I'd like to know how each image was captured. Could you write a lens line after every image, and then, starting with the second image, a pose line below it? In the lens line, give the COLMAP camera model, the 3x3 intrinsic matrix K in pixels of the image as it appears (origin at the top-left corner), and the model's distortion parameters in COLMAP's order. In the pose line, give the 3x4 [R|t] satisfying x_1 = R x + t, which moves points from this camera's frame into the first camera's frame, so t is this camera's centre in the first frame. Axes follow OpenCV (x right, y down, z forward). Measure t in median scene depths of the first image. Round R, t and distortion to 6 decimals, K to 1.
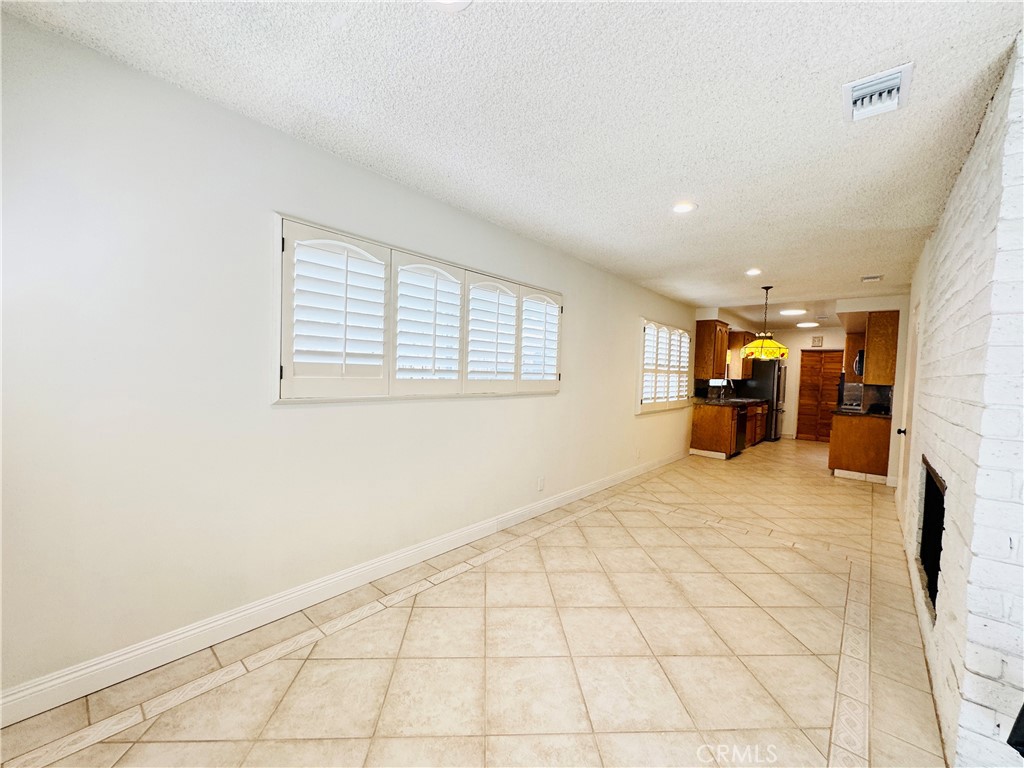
lens RADIAL K [[408.9, 0, 511.7], [0, 408.9, 385.5], [0, 0, 1]] dist [-0.001336, -0.000062]
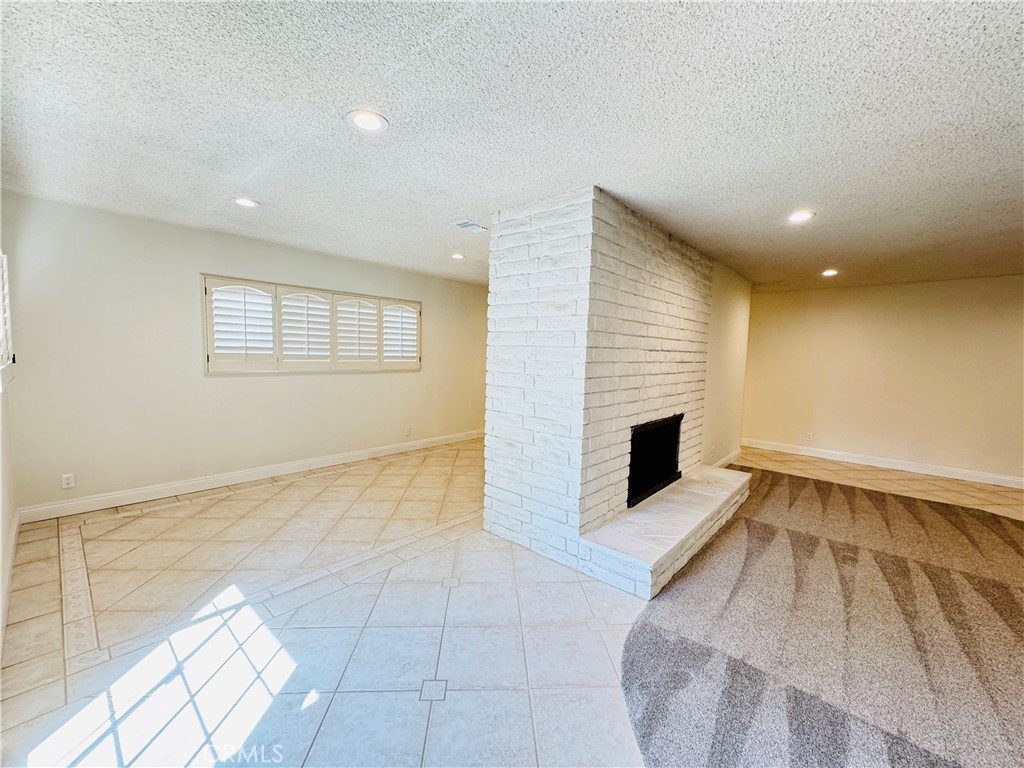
lens RADIAL K [[408.9, 0, 512.4], [0, 408.9, 385.0], [0, 0, 1]] dist [-0.001336, -0.000062]
pose [[0.999992, -0.004055, 0.000100, 0.649330], [0.004046, 0.998892, 0.046894, 0.006401], [-0.000290, -0.046893, 0.998900, -0.690826]]
